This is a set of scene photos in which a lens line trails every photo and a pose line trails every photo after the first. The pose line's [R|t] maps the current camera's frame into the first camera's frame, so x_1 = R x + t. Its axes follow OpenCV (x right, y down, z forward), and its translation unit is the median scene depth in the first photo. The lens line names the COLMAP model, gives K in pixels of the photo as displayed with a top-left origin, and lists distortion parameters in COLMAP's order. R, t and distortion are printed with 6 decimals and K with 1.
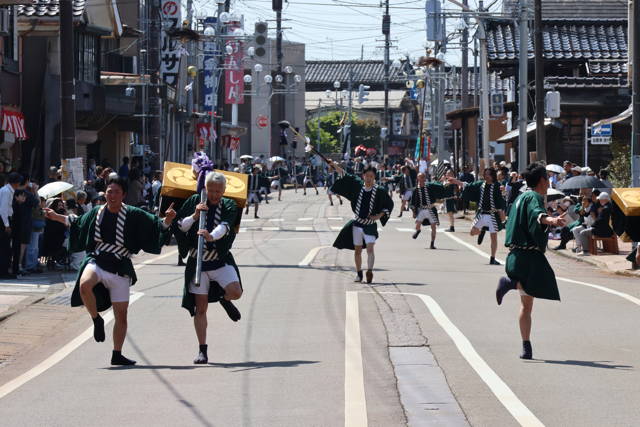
lens RADIAL K [[3700.1, 0, 319.7], [0, 3700.1, 213.6], [0, 0, 1]] dist [0.631510, 0.000000]
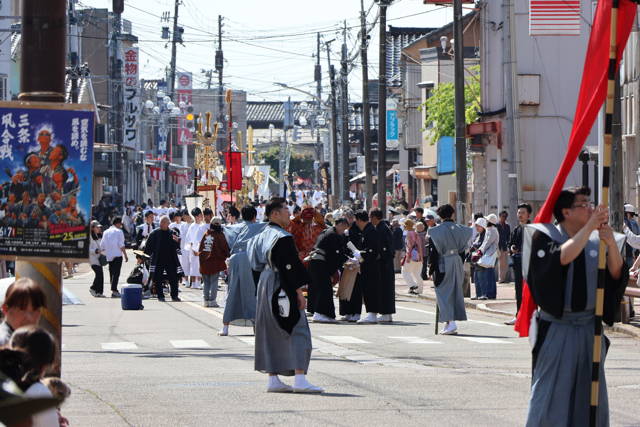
lens RADIAL K [[4563.0, 0, 320.0], [0, 4563.0, 213.6], [0, 0, 1]] dist [-0.502504, 0.000000]
pose [[0.999992, -0.004099, -0.000342, 0.022522], [0.004097, 0.999972, -0.006188, 0.002499], [0.000368, 0.006187, 0.999981, -0.513802]]
